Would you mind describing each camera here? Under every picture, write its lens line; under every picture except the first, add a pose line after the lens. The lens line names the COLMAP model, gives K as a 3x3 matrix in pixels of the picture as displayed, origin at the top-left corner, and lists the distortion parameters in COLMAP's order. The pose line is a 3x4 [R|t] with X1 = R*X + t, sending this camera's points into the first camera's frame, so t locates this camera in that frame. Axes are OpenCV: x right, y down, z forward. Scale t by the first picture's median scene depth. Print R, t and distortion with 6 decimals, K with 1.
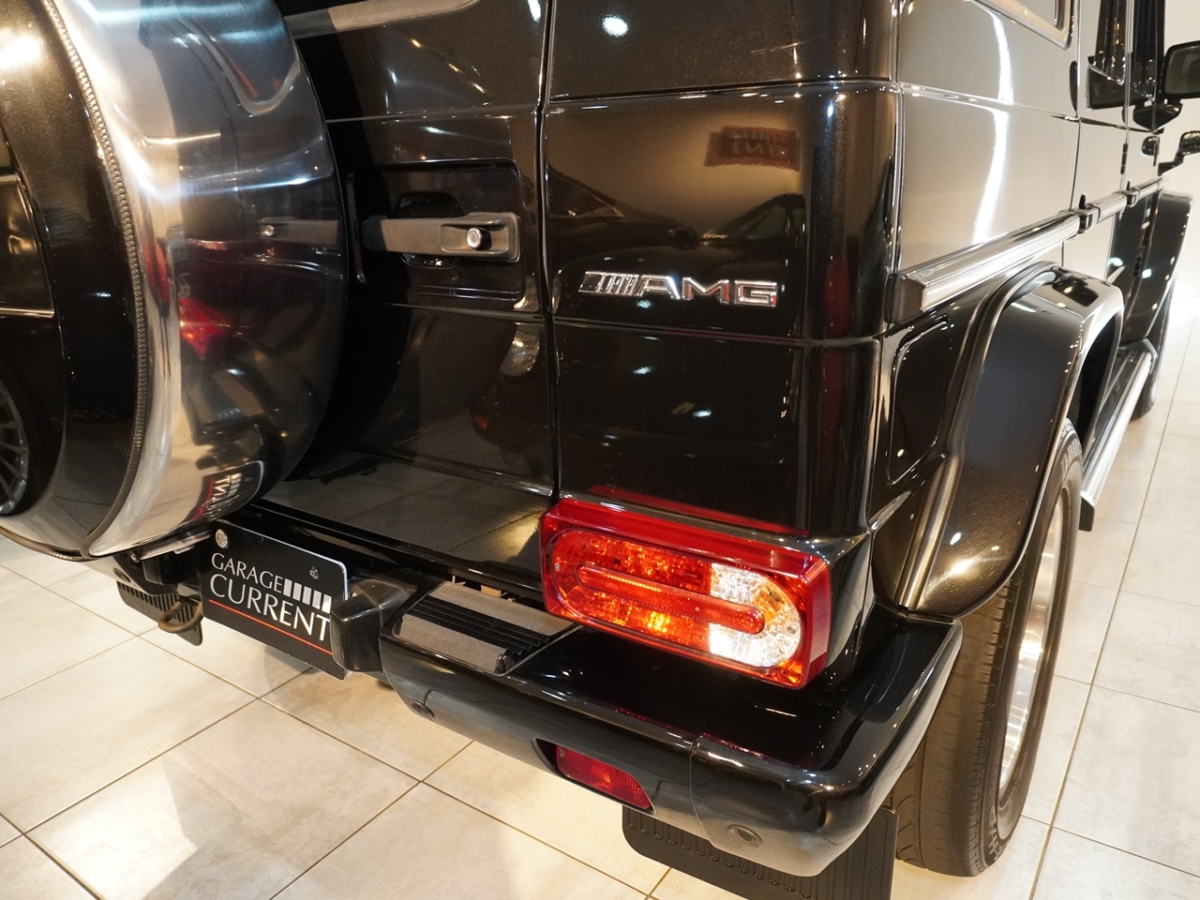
lens RADIAL K [[886.4, 0, 600.0], [0, 886.4, 450.0], [0, 0, 1]] dist [-0.073406, 0.069694]
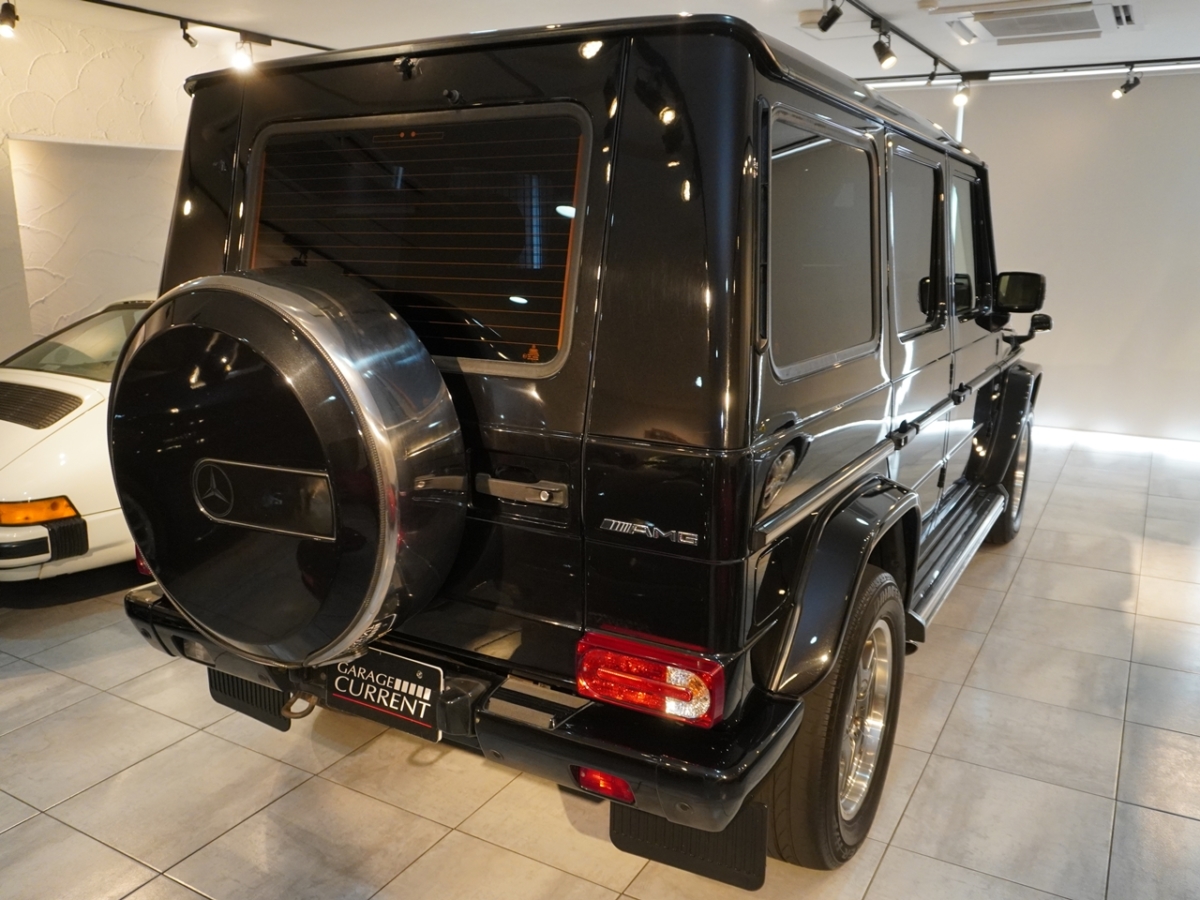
lens RADIAL K [[942.7, 0, 622.7], [0, 942.7, 448.7], [0, 0, 1]] dist [-0.012062, -0.001657]
pose [[0.995497, 0.014367, 0.093700, -0.125262], [-0.004941, 0.994968, -0.100070, -0.103417], [-0.094667, 0.099156, 0.990559, -0.804384]]
